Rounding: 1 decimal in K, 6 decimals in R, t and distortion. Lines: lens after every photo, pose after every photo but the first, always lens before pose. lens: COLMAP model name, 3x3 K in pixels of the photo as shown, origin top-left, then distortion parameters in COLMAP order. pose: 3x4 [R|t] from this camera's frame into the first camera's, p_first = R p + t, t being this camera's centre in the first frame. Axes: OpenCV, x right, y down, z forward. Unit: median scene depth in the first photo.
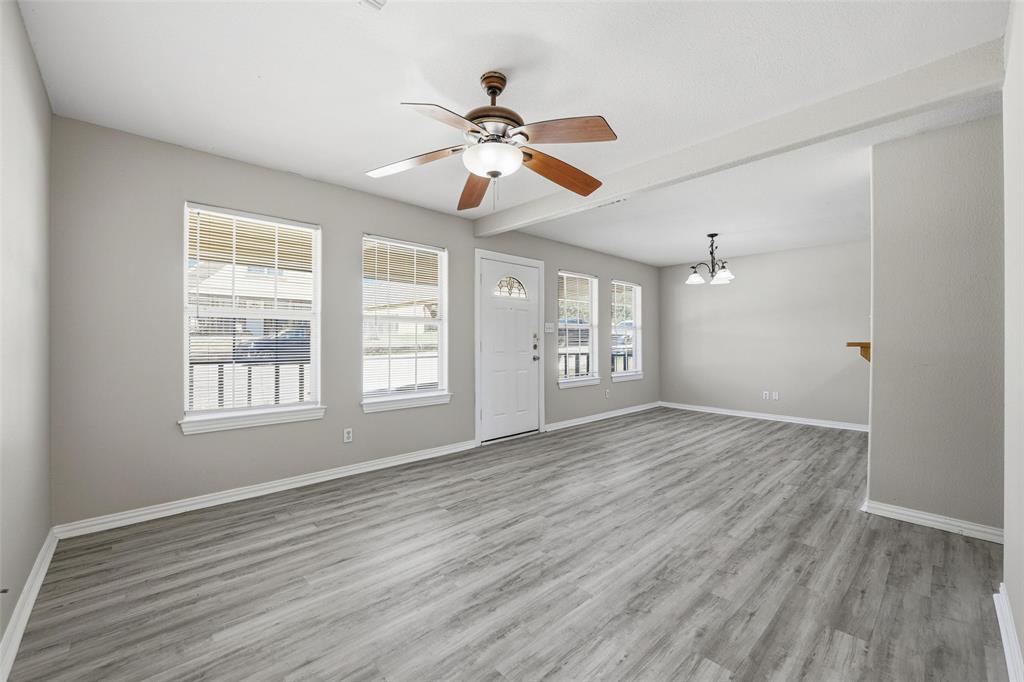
lens RADIAL K [[412.6, 0, 515.8], [0, 412.6, 335.5], [0, 0, 1]] dist [-0.007671, -0.000631]
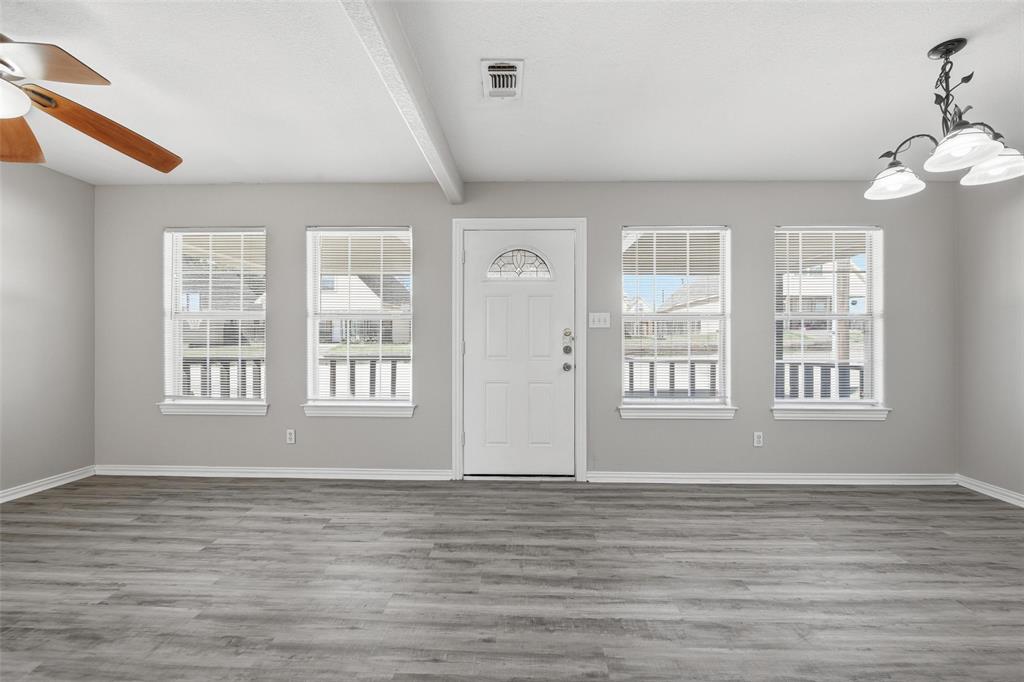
lens RADIAL K [[412.6, 0, 515.8], [0, 412.6, 336.5], [0, 0, 1]] dist [-0.007671, -0.000631]
pose [[0.706476, -0.005496, -0.707716, 0.652511], [0.006466, 0.999978, -0.001312, 0.009291], [0.707707, -0.003649, 0.706496, 0.677046]]
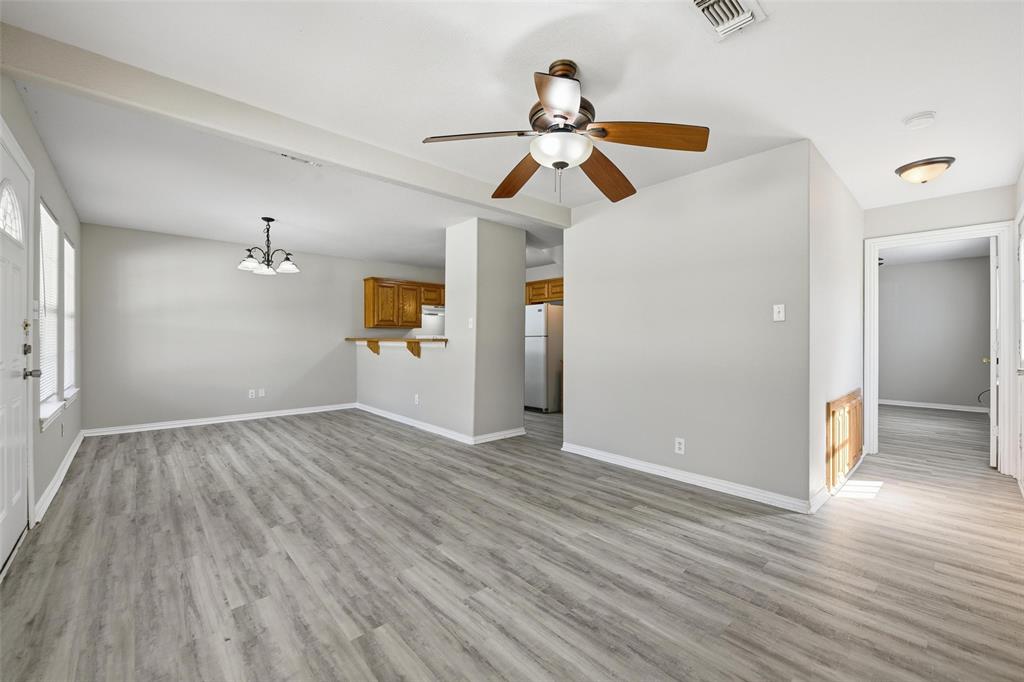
lens RADIAL K [[412.6, 0, 519.1], [0, 412.6, 337.9], [0, 0, 1]] dist [-0.007671, -0.000631]
pose [[0.007115, -0.000437, 0.999975, -0.585904], [-0.016654, 0.999861, 0.000555, 0.006613], [-0.999836, -0.016657, 0.007107, 0.626313]]
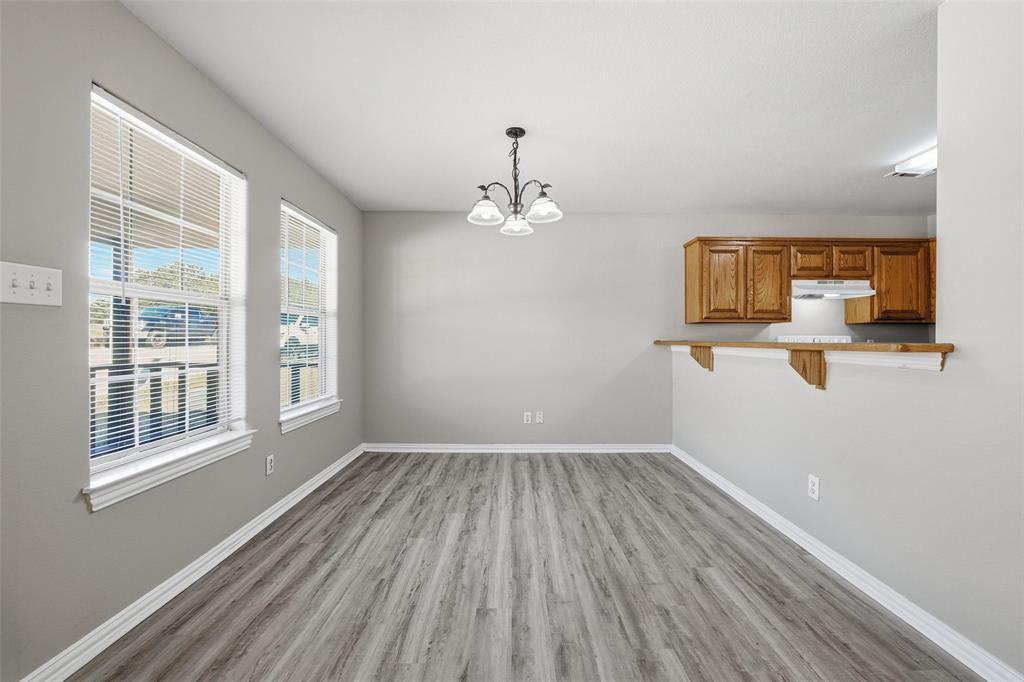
lens RADIAL K [[412.6, 0, 516.4], [0, 412.6, 338.6], [0, 0, 1]] dist [-0.007671, -0.000631]
pose [[0.679919, 0.002524, 0.733283, 0.146484], [-0.012609, 0.999886, 0.008250, 0.011304], [-0.733178, -0.014855, 0.679874, 0.916227]]
